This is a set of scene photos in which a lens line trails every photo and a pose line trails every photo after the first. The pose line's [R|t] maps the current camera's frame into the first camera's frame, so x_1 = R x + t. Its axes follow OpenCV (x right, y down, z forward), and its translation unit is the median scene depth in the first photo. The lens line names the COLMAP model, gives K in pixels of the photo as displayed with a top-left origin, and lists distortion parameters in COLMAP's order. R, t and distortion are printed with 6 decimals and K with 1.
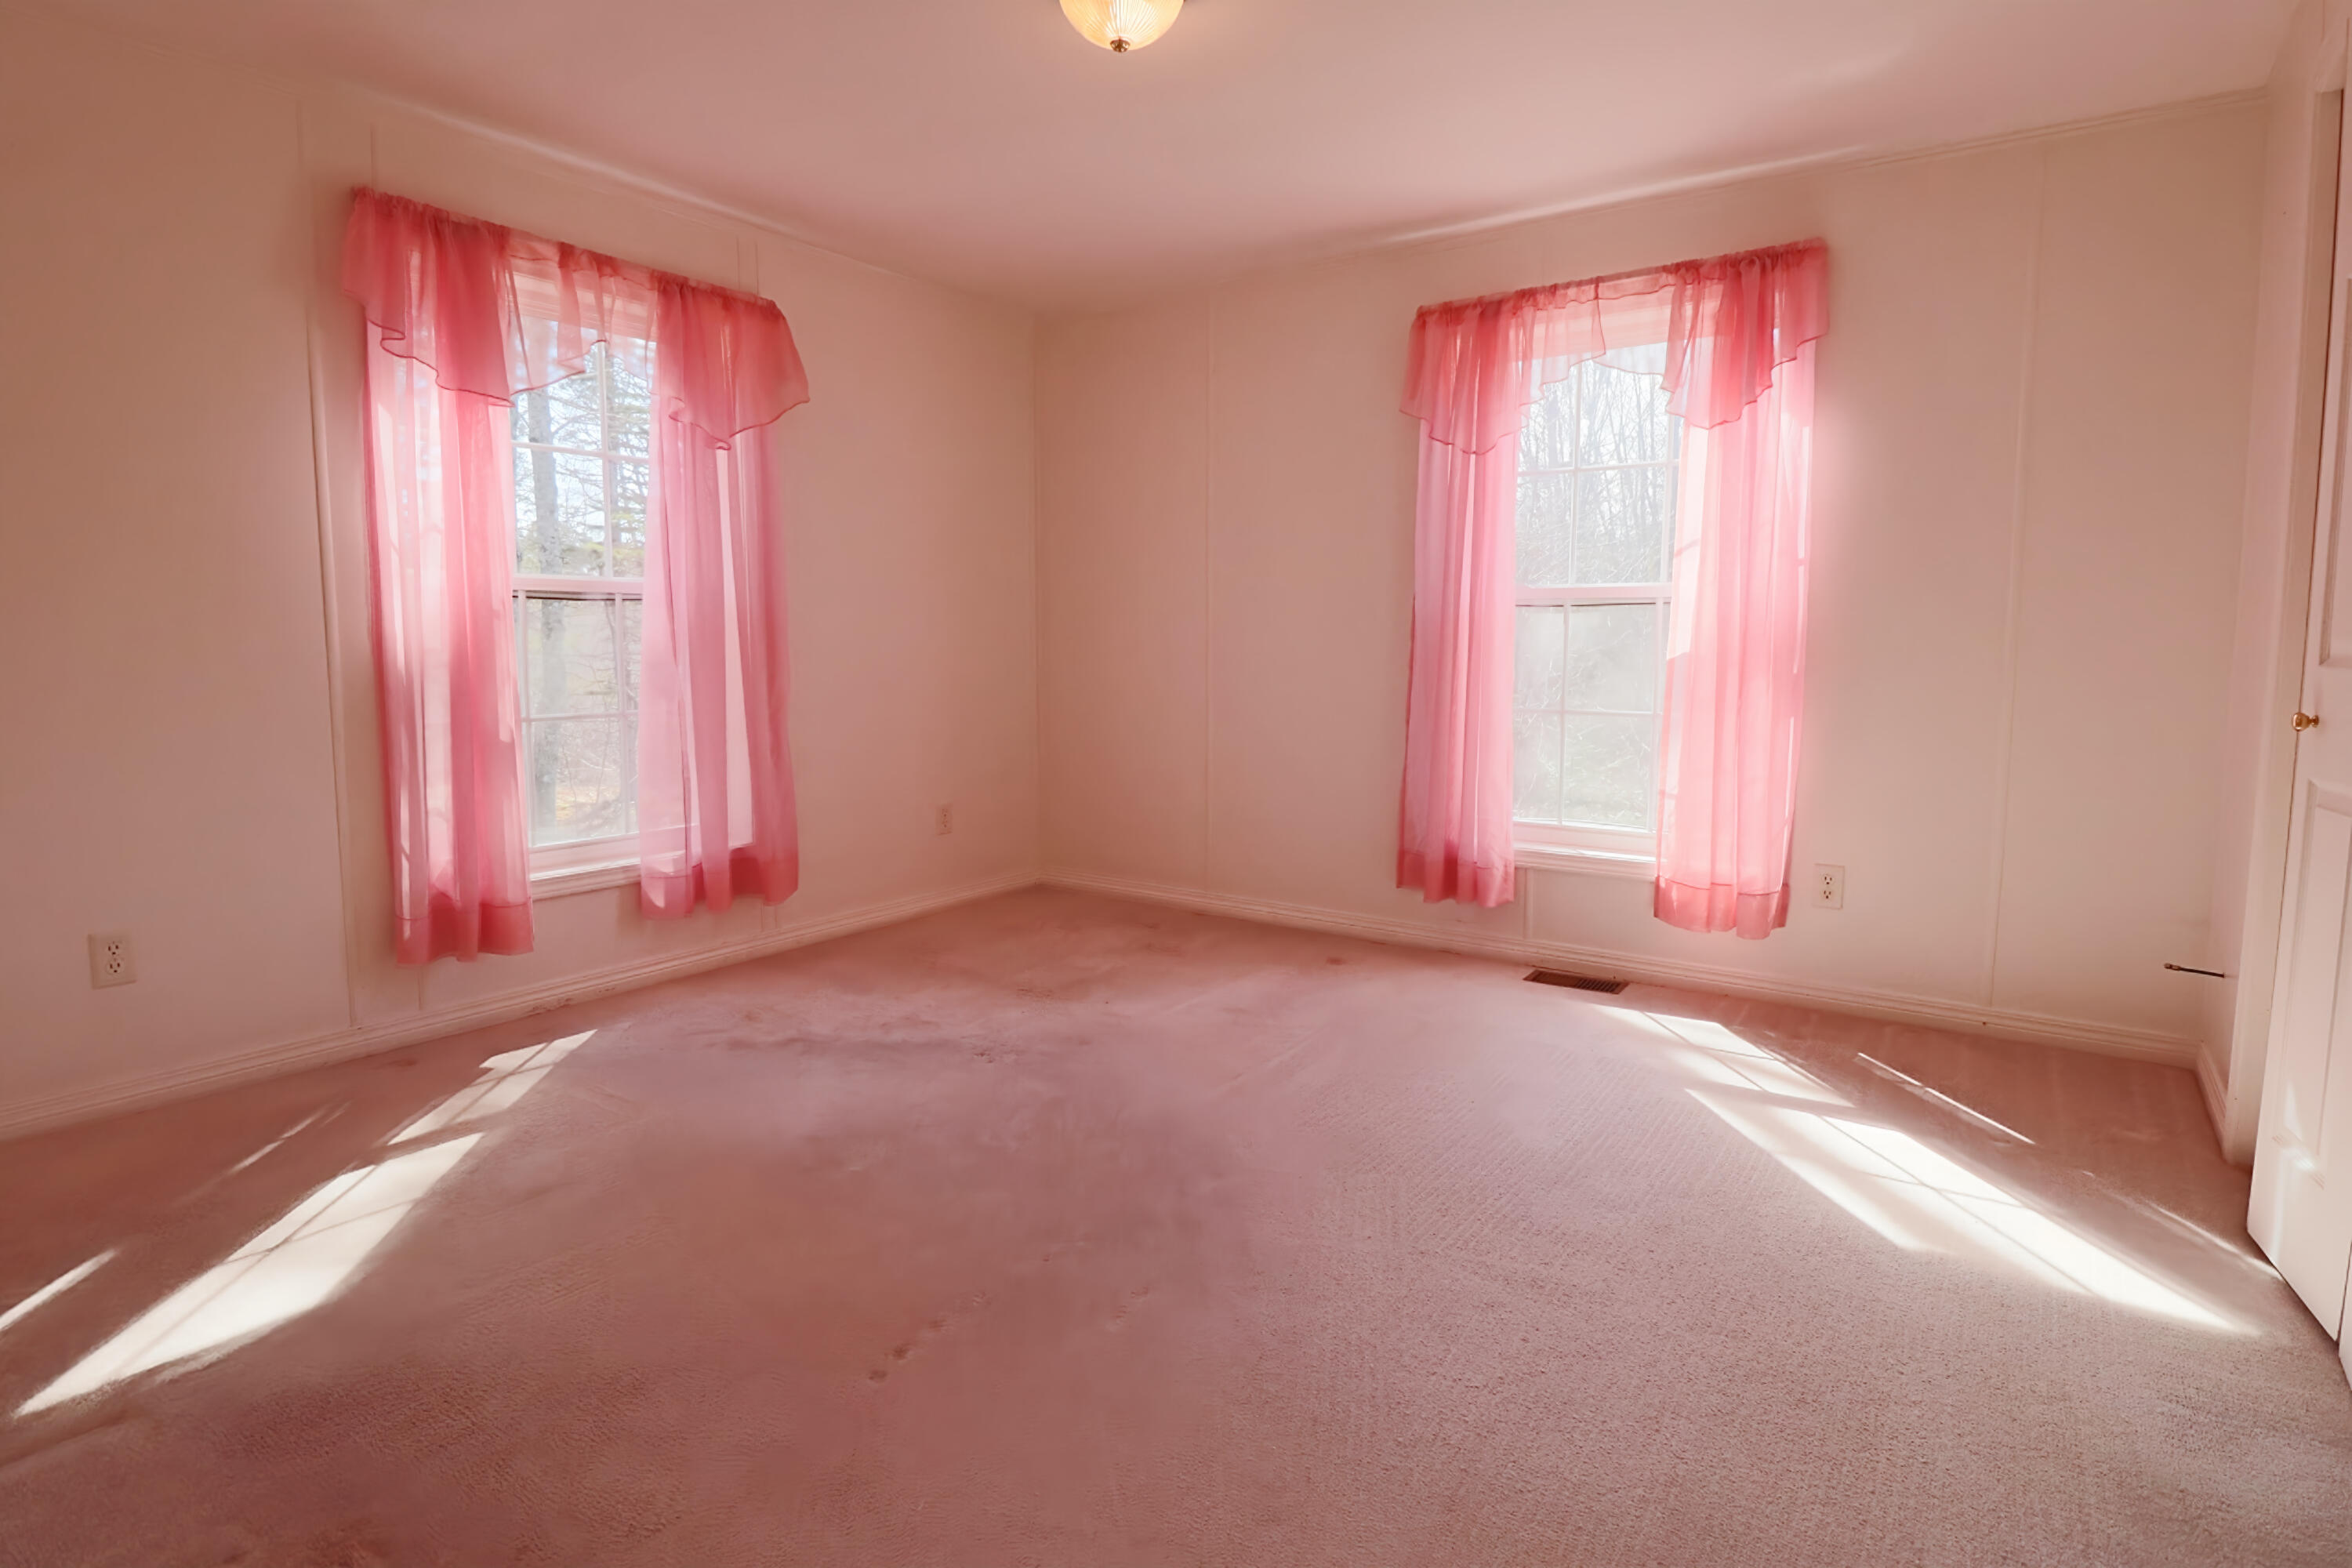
lens RADIAL K [[1227.3, 0, 1181.7], [0, 1227.3, 746.1], [0, 0, 1]] dist [0.011638, -0.000472]
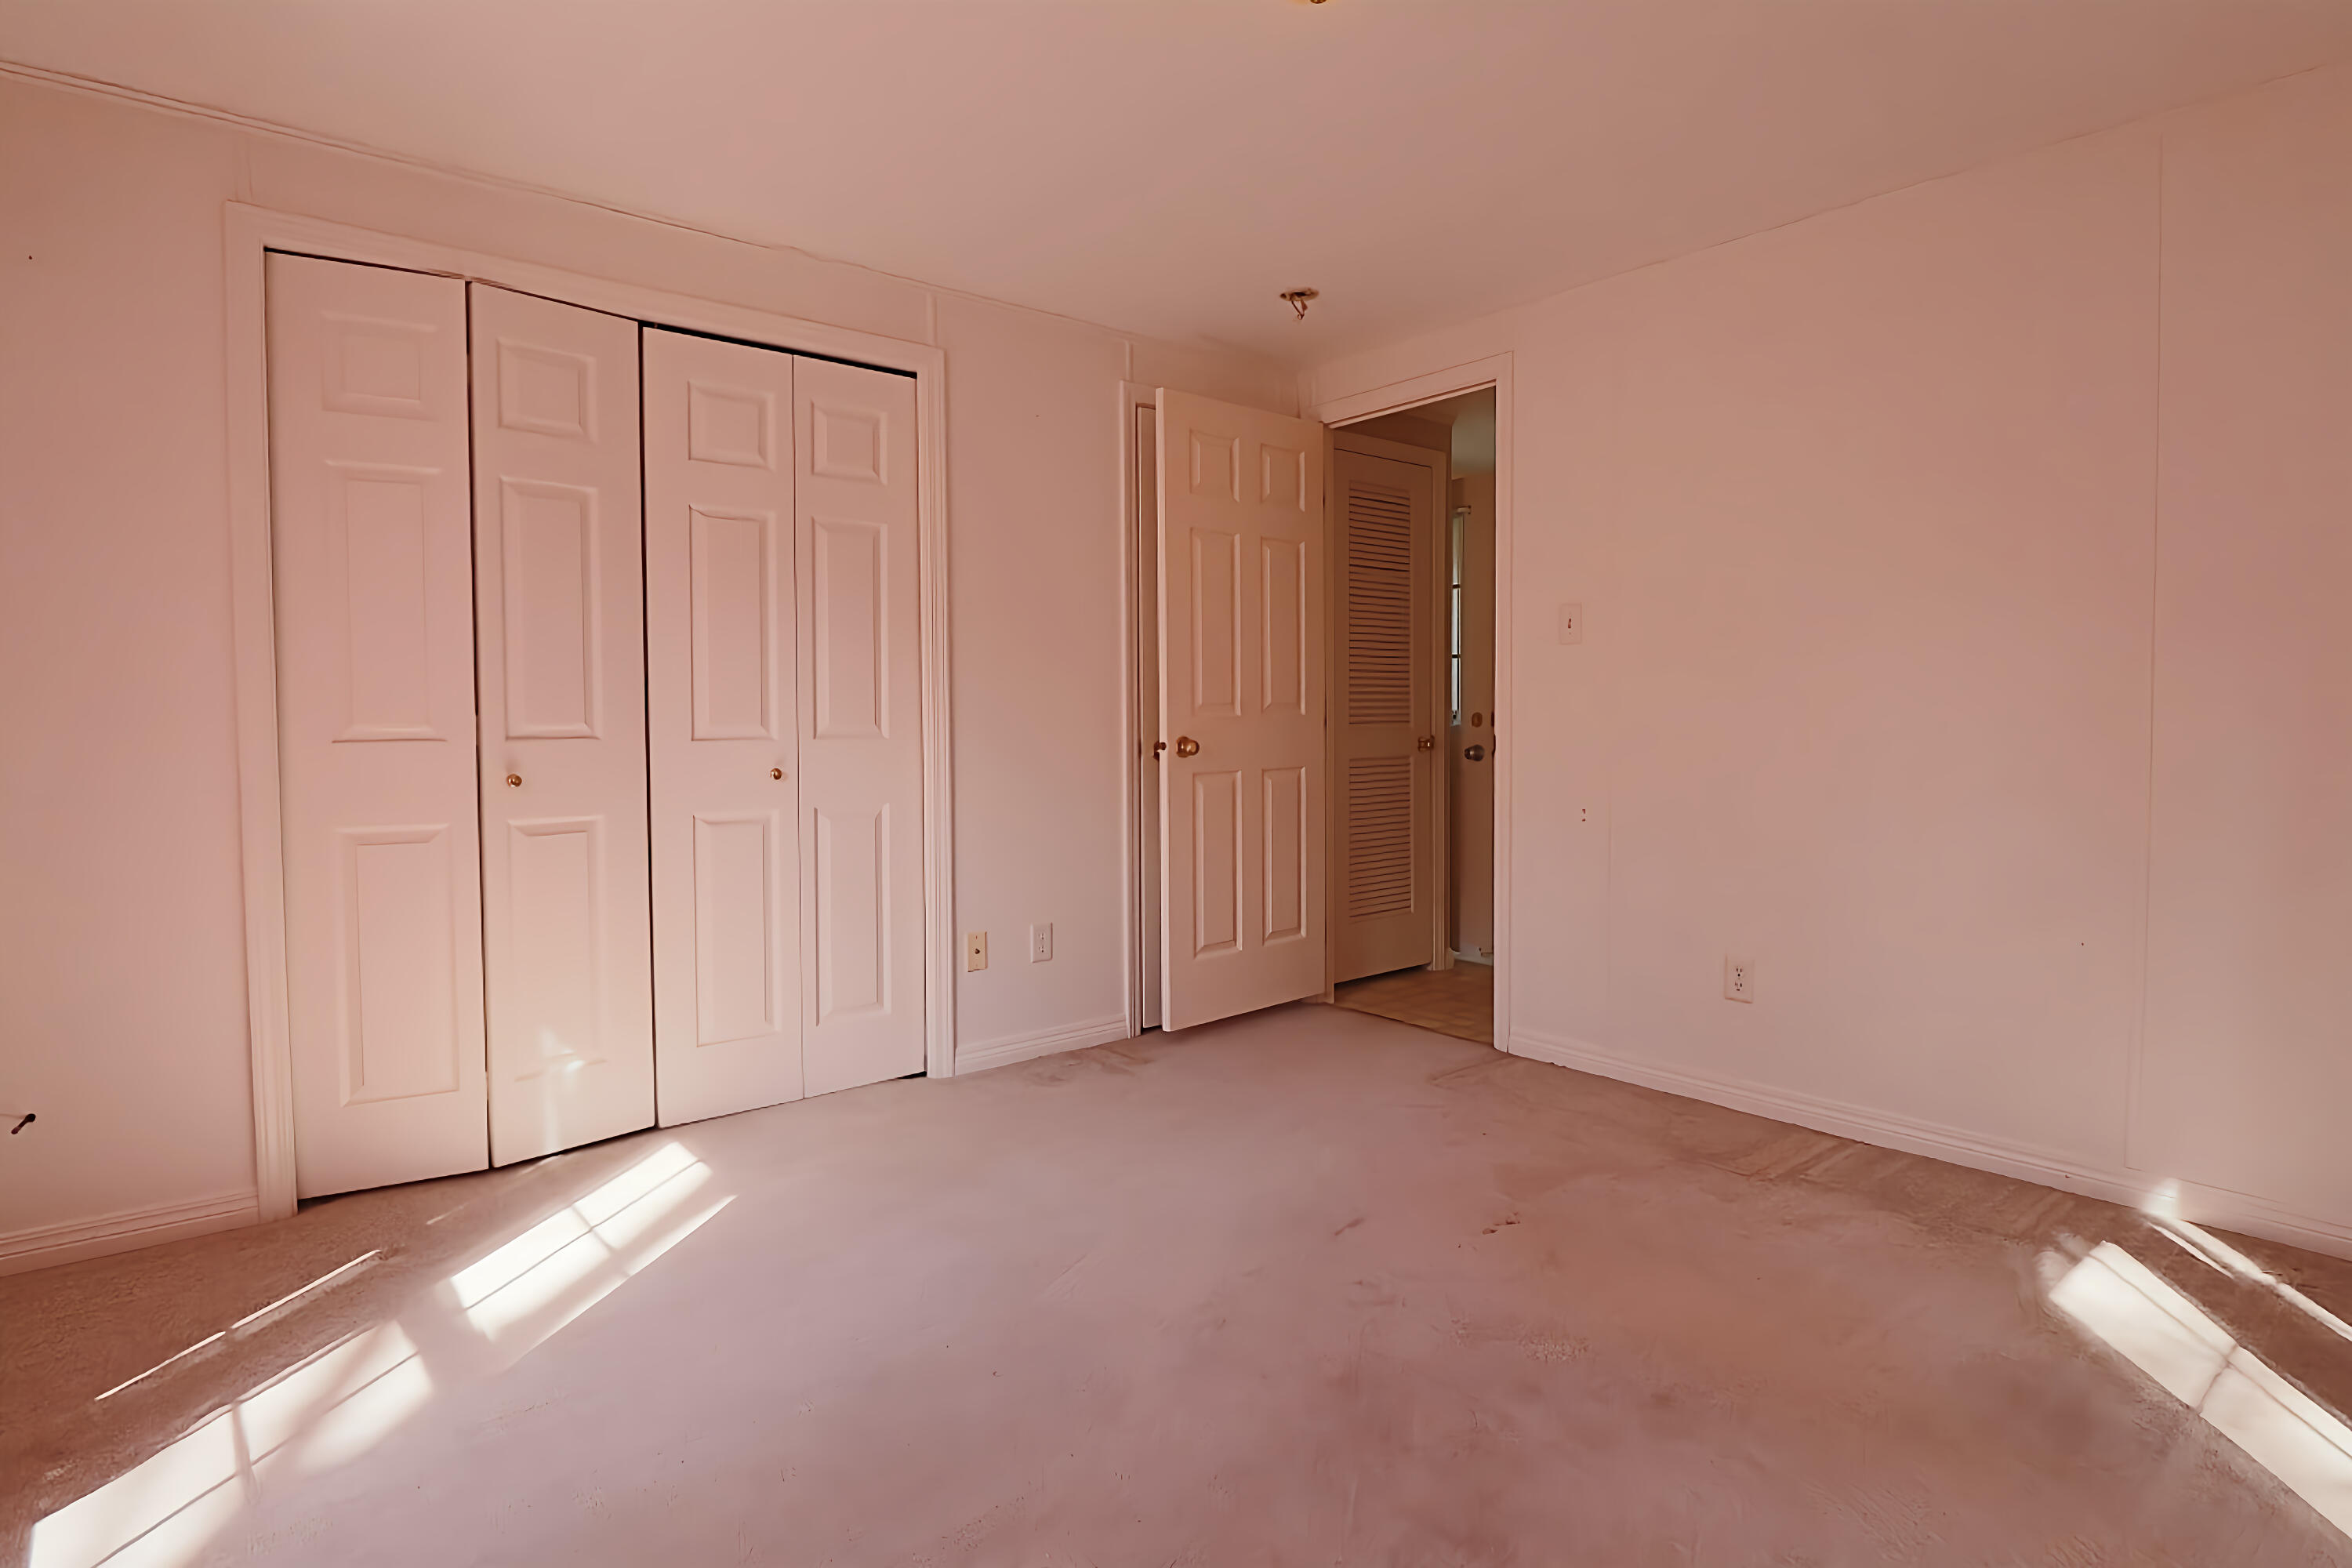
lens RADIAL K [[1227.3, 0, 1181.7], [0, 1227.3, 746.1], [0, 0, 1]] dist [0.011638, -0.000472]
pose [[-0.962381, -0.009065, 0.271551, -0.118748], [0.024423, 0.992511, 0.119687, -0.116668], [-0.270602, 0.121817, -0.954953, 1.188262]]
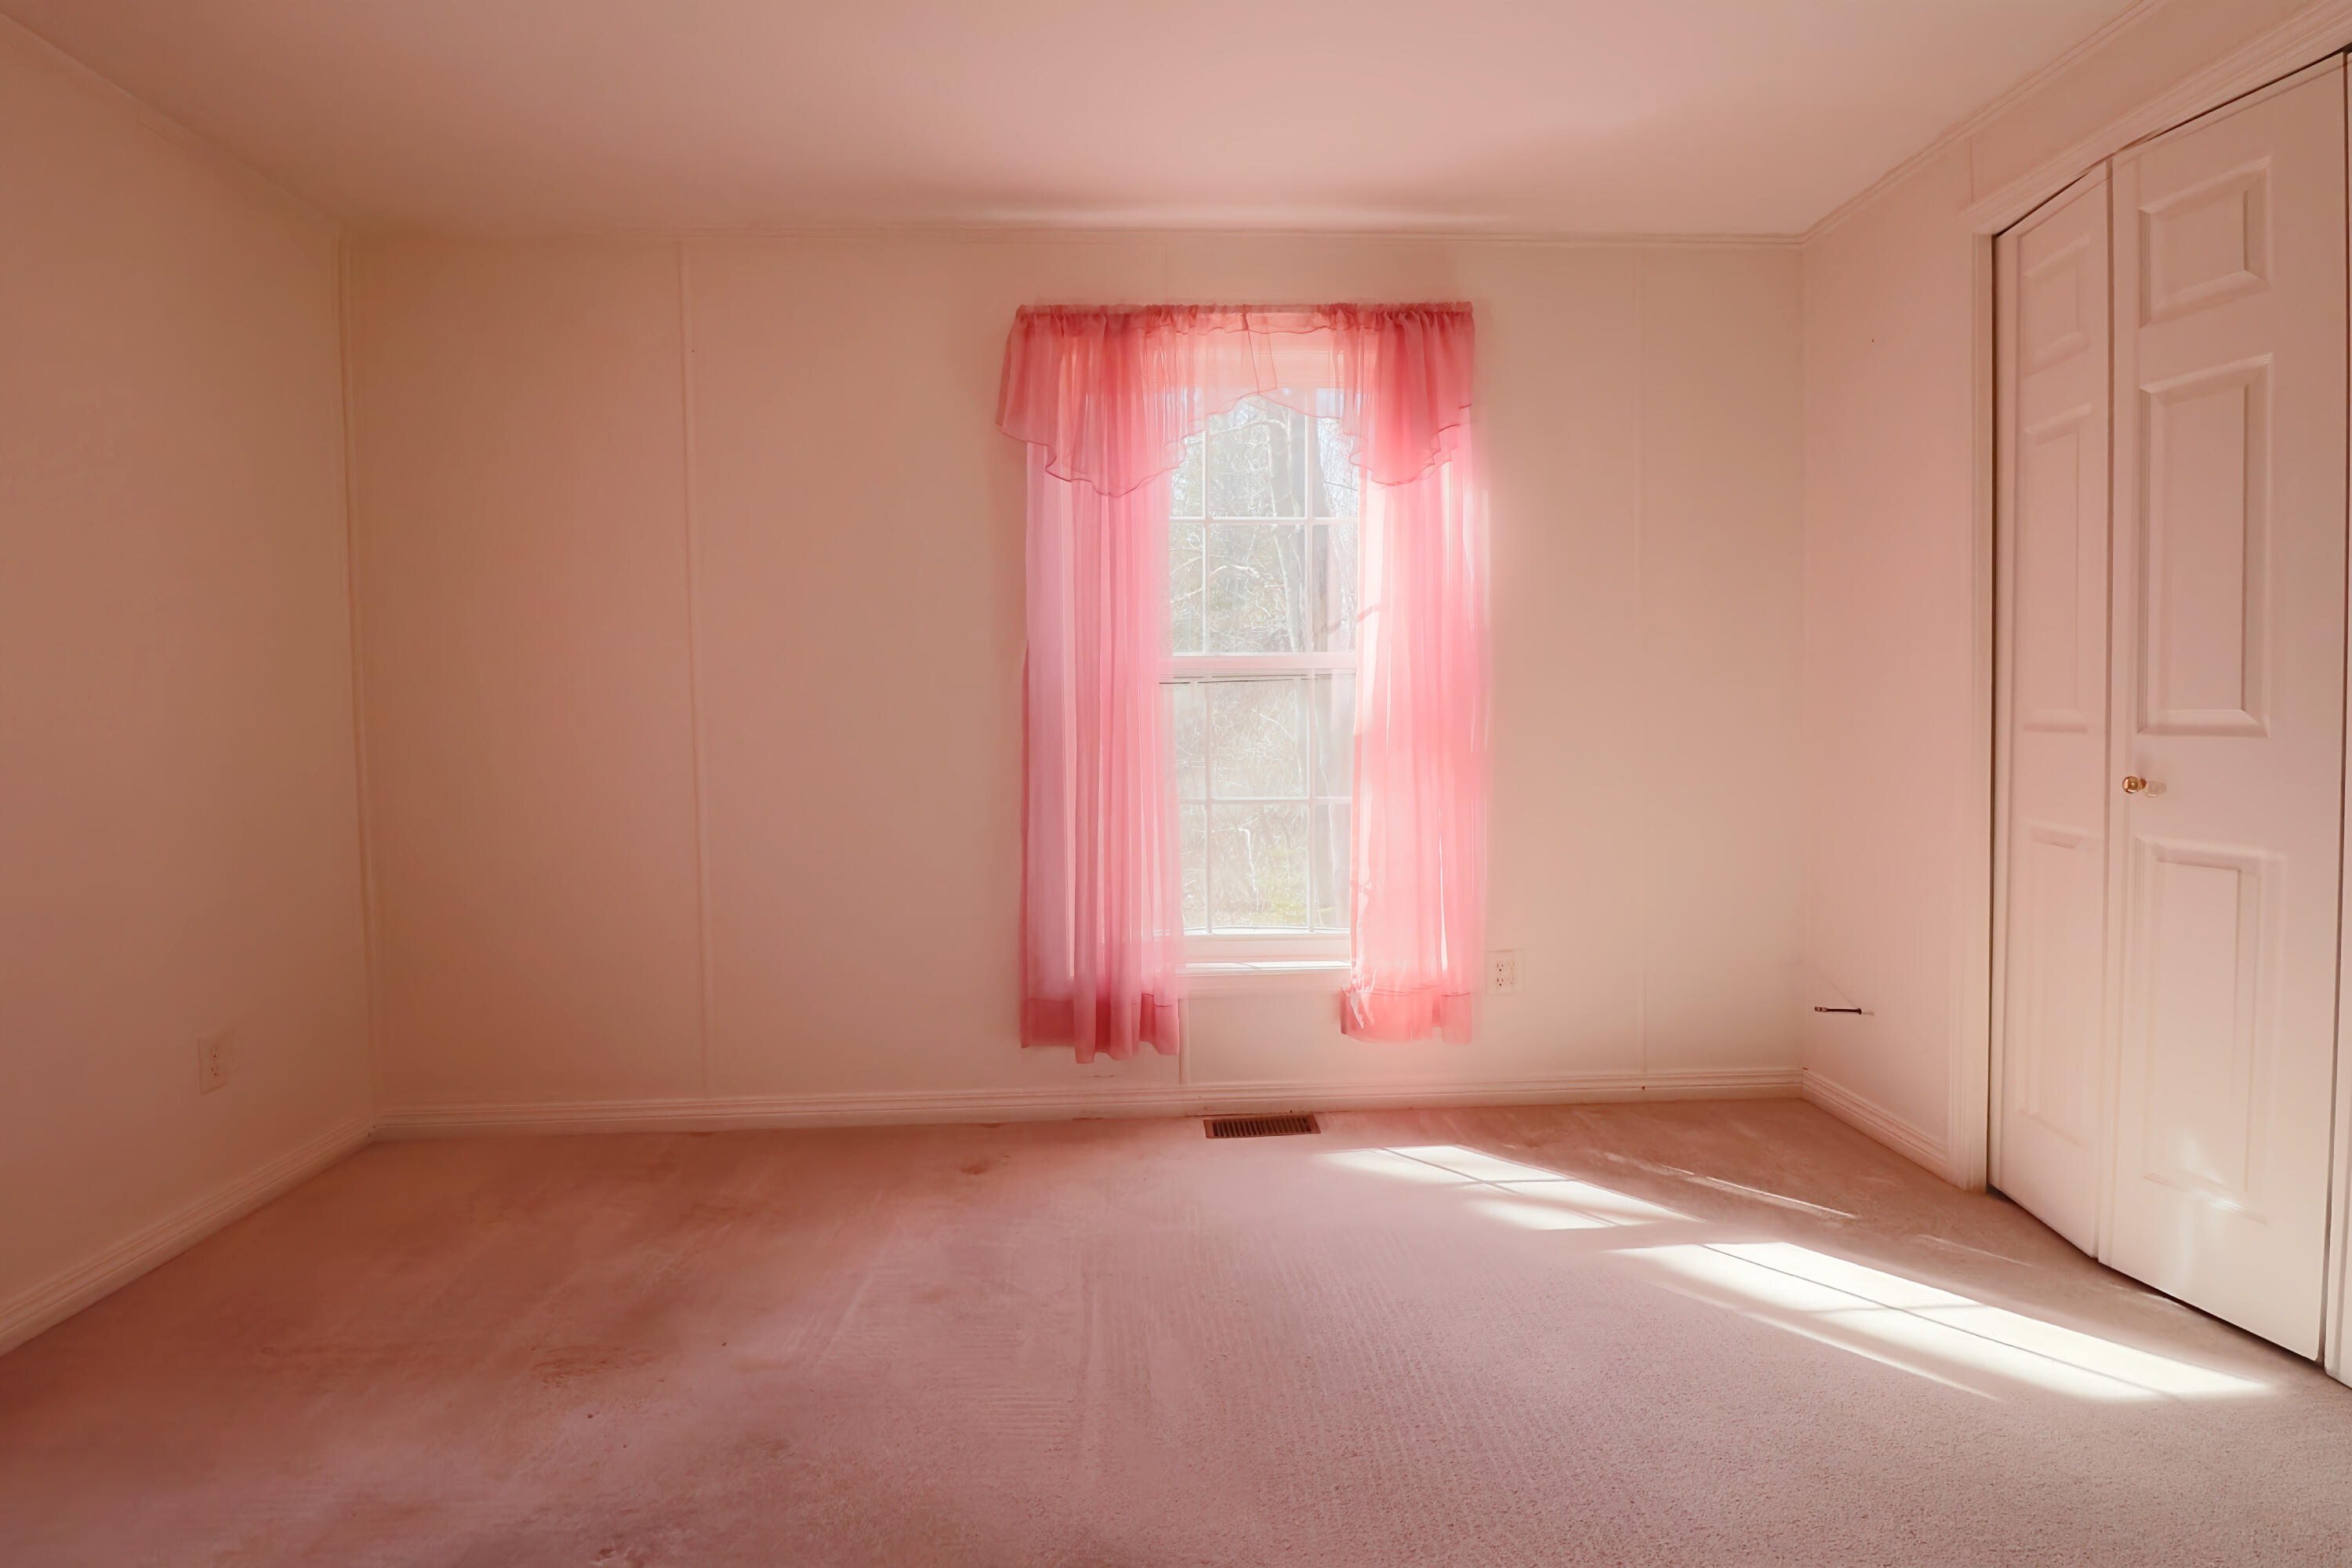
lens RADIAL K [[1227.3, 0, 1181.7], [0, 1227.3, 746.1], [0, 0, 1]] dist [0.011638, -0.000472]
pose [[0.792460, -0.031550, 0.609108, -0.234711], [0.070145, 0.996749, -0.039631, -0.039189], [-0.605877, 0.074132, 0.792097, 0.360658]]
